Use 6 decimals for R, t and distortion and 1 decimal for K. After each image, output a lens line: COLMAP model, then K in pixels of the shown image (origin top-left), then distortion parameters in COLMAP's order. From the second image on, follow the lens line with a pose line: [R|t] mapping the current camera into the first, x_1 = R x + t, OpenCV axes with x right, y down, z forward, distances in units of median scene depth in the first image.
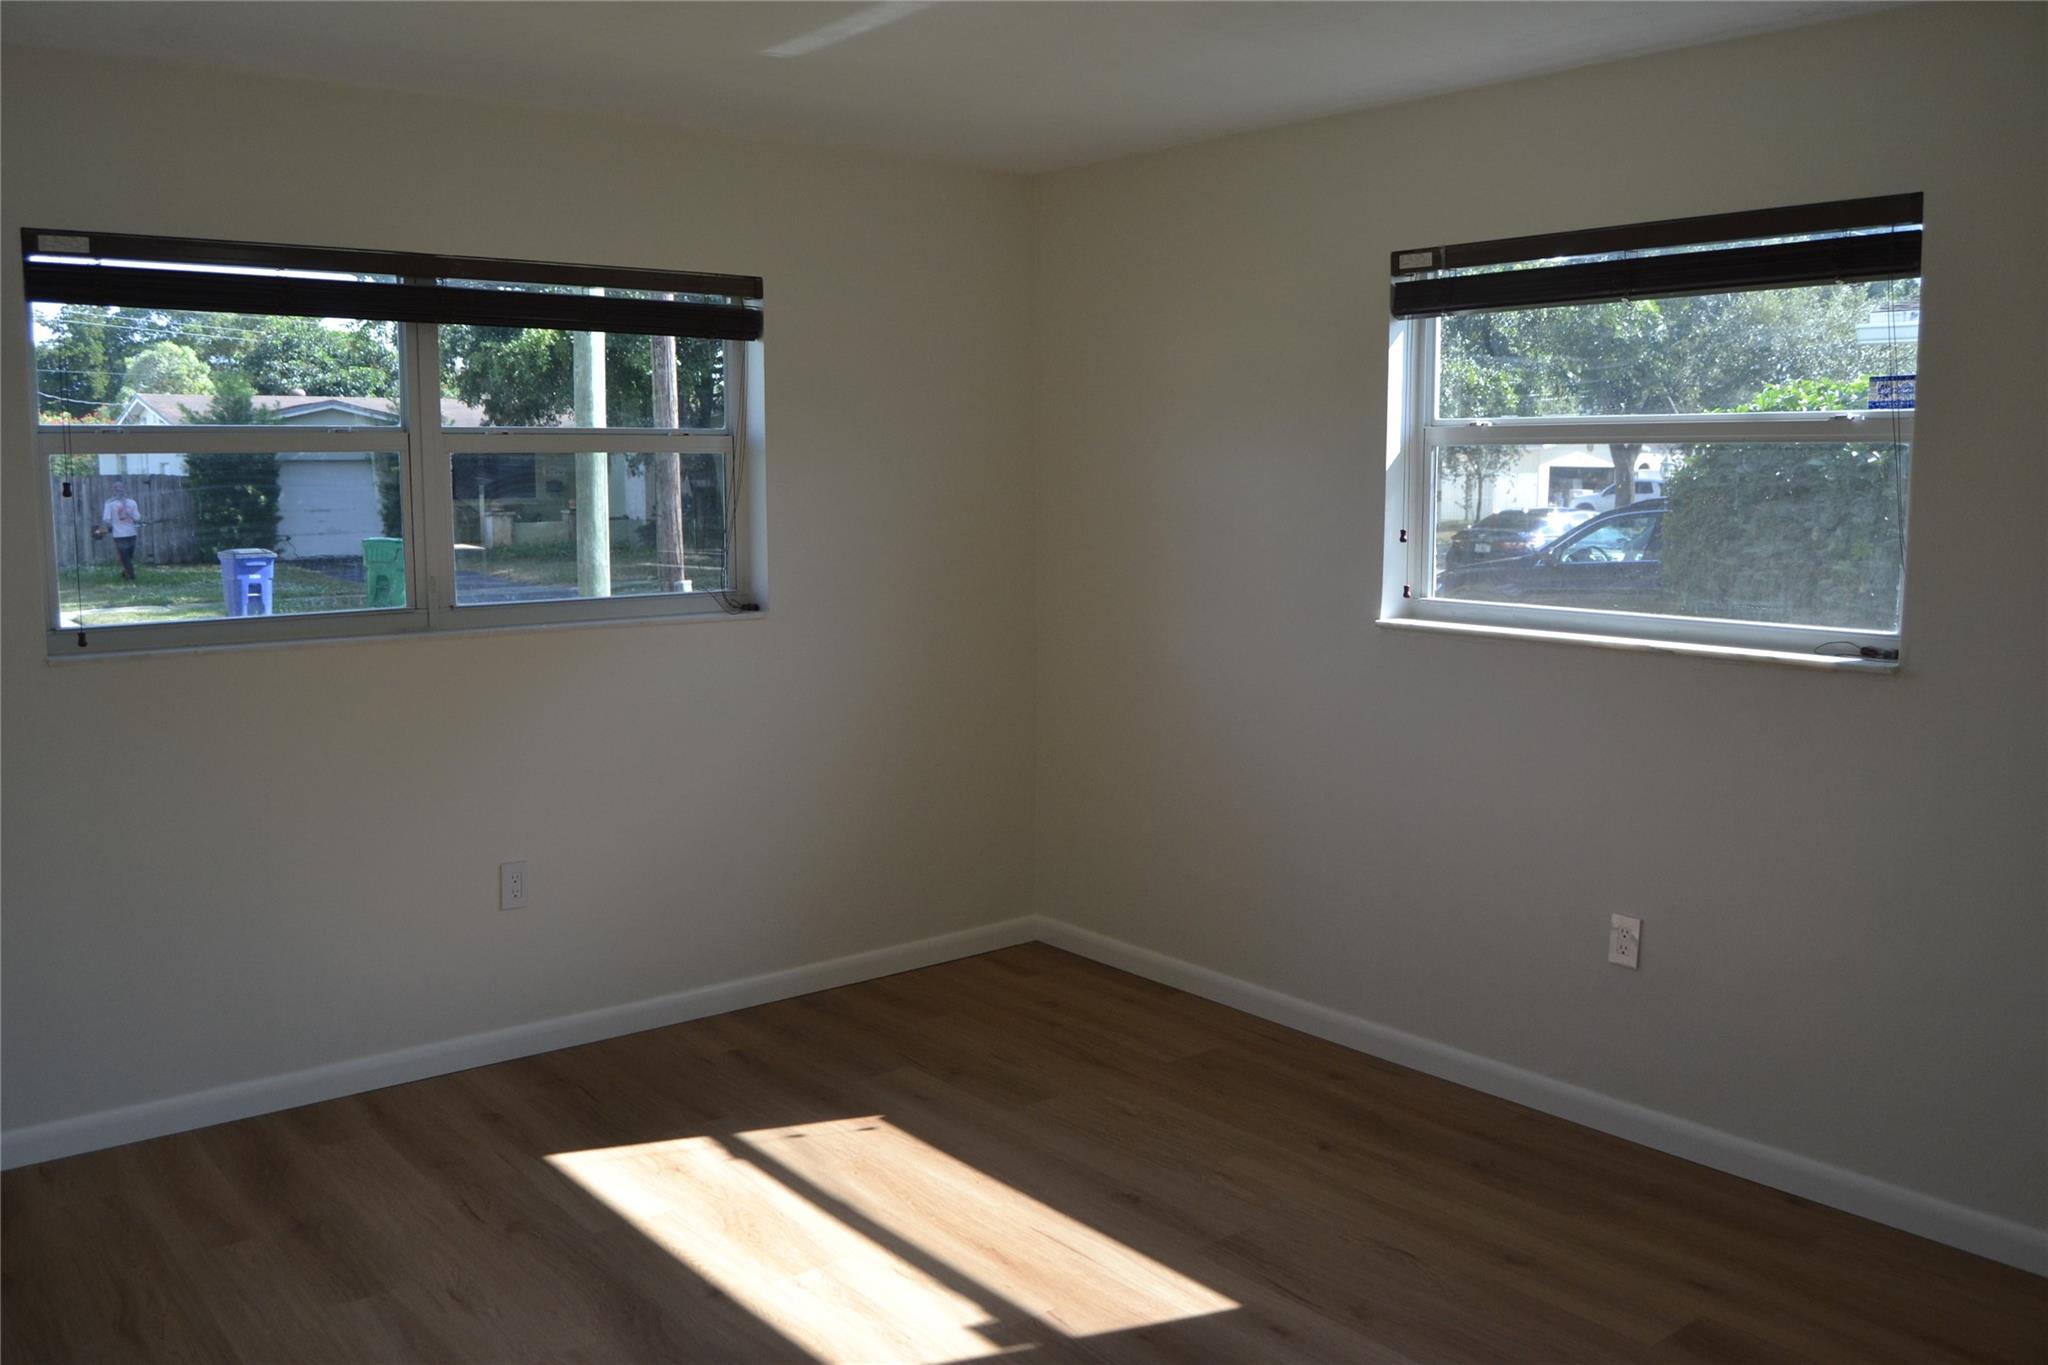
lens RADIAL K [[1625.1, 0, 1024.6], [0, 1625.1, 667.4], [0, 0, 1]] dist [-0.081173, 0.005837]
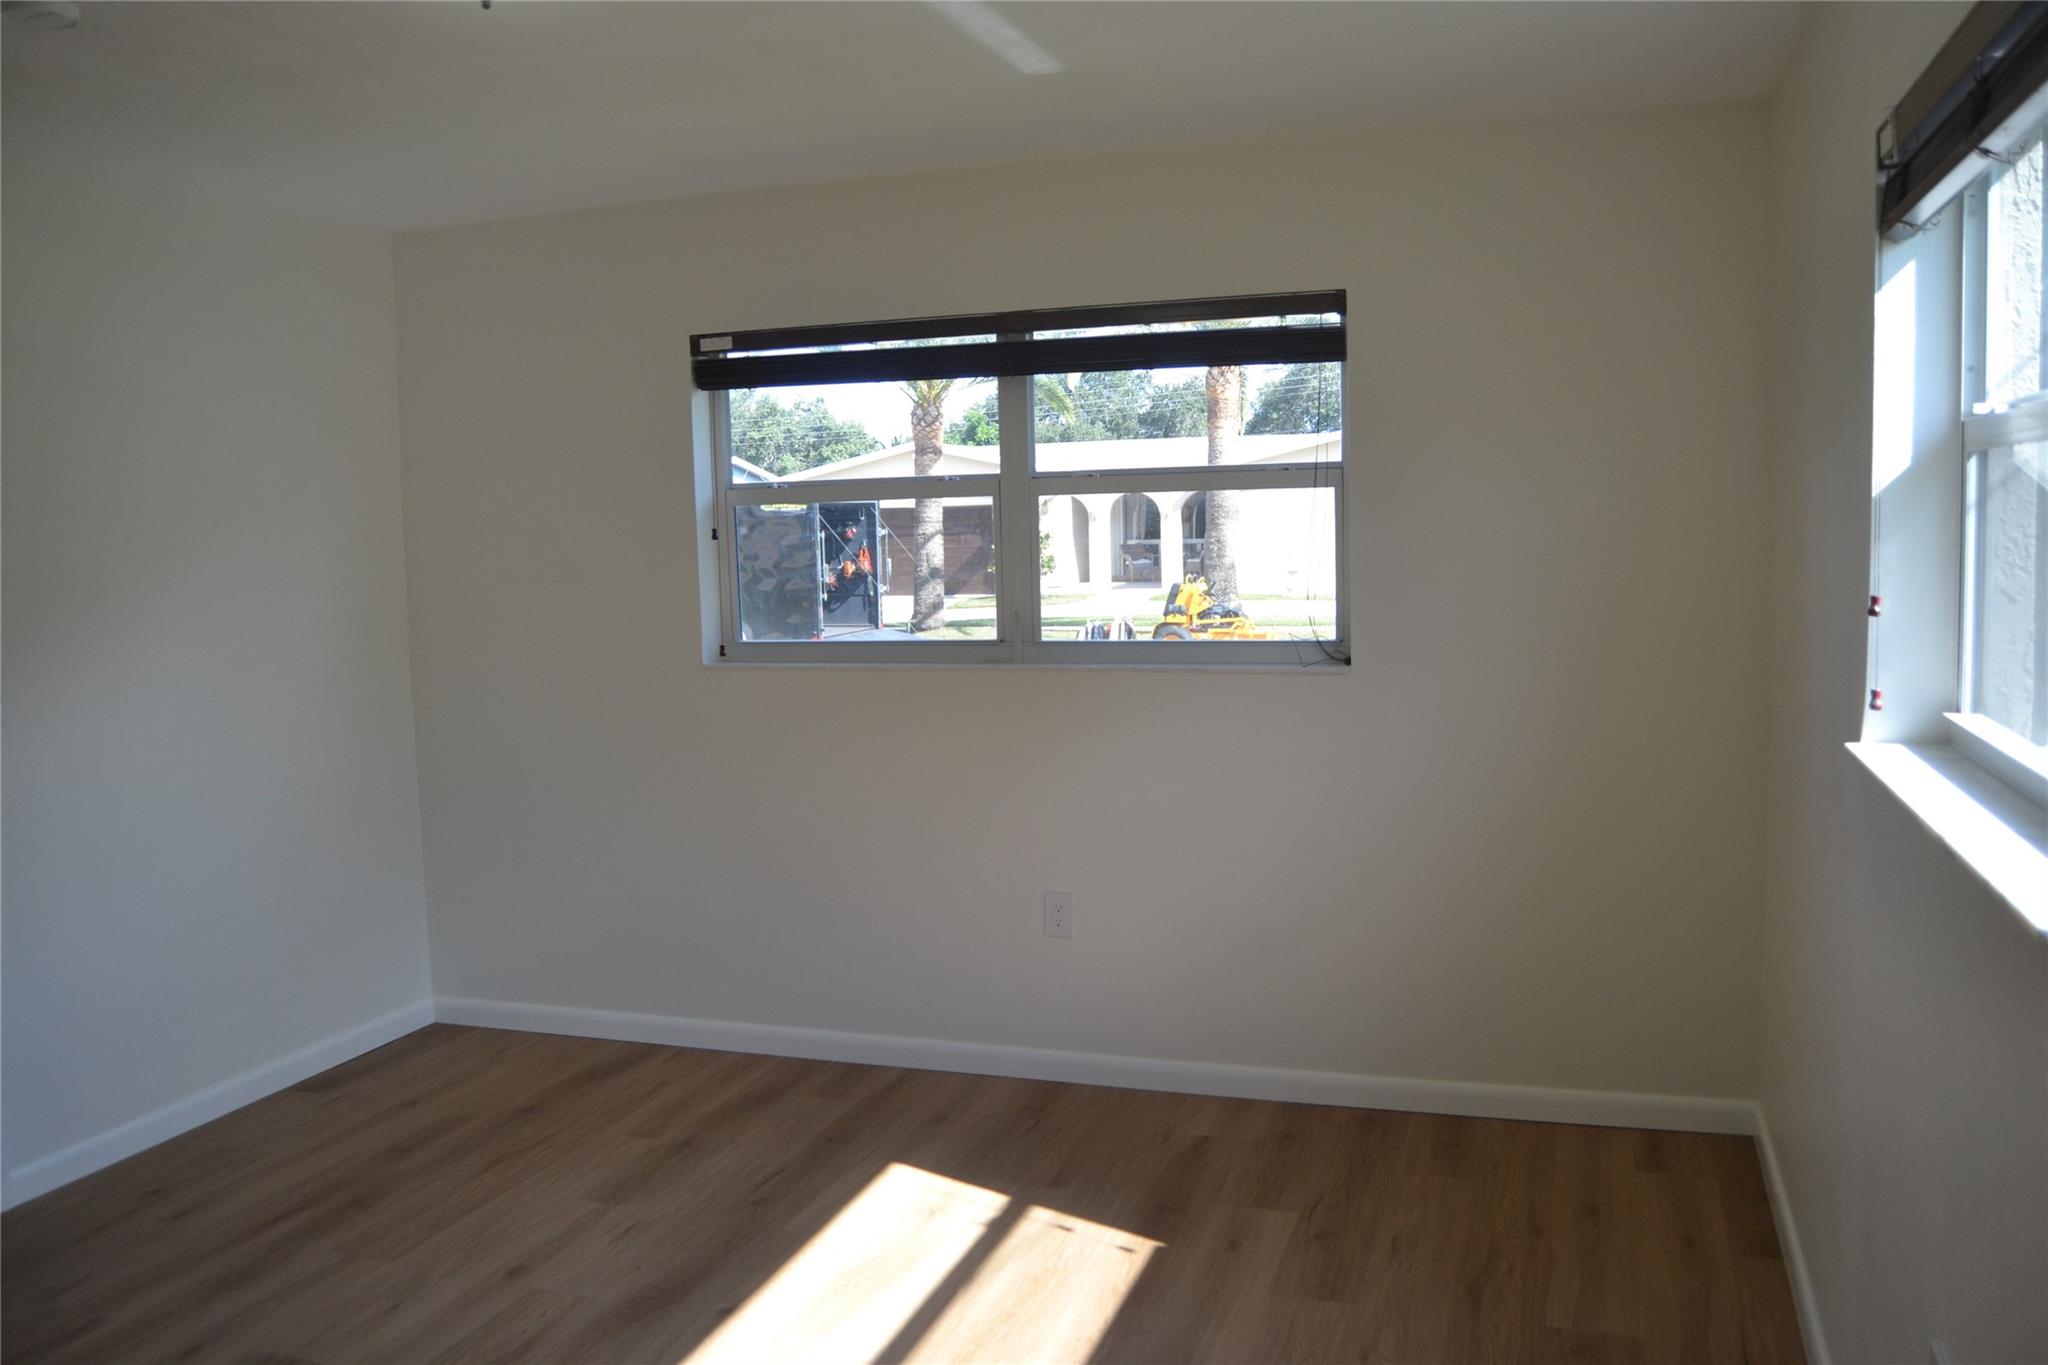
lens RADIAL K [[1625.1, 0, 1026.1], [0, 1625.1, 694.4], [0, 0, 1]] dist [-0.081173, 0.005837]
pose [[0.542725, 0.078473, -0.836236, 0.560362], [-0.076203, 0.996120, 0.044020, -0.052185], [0.836446, 0.039833, 0.546600, 0.430356]]
